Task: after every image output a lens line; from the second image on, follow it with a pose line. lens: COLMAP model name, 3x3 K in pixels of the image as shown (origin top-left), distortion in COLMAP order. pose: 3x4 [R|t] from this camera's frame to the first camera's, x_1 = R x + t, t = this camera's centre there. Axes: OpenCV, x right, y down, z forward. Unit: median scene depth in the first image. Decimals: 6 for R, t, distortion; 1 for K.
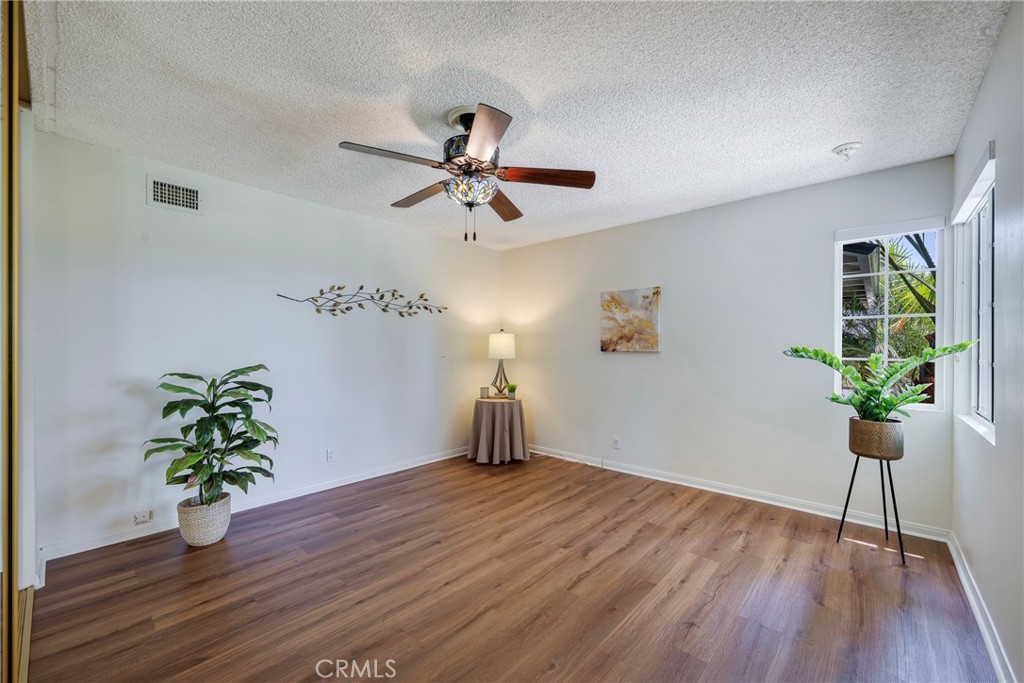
lens RADIAL K [[410.0, 0, 508.2], [0, 410.0, 349.3], [0, 0, 1]] dist [-0.001210, 0.000154]
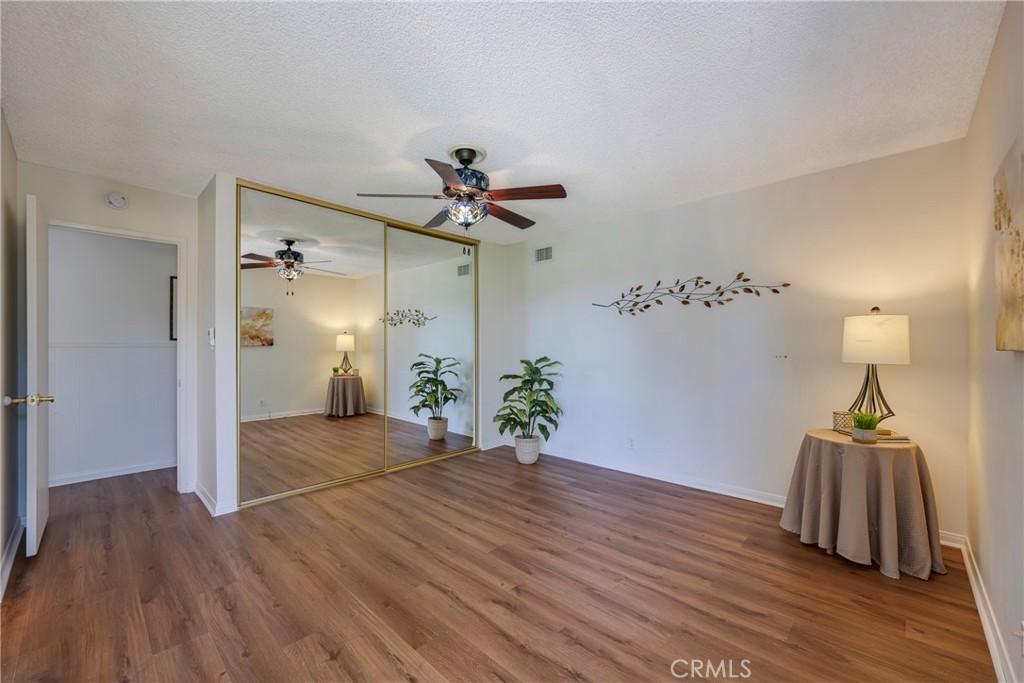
lens RADIAL K [[410.0, 0, 513.6], [0, 410.0, 349.0], [0, 0, 1]] dist [-0.001210, 0.000154]
pose [[-0.020901, 0.004452, -0.999772, 0.836874], [-0.000204, 0.999990, 0.004457, 0.003271], [0.999782, 0.000297, -0.020900, 0.891845]]
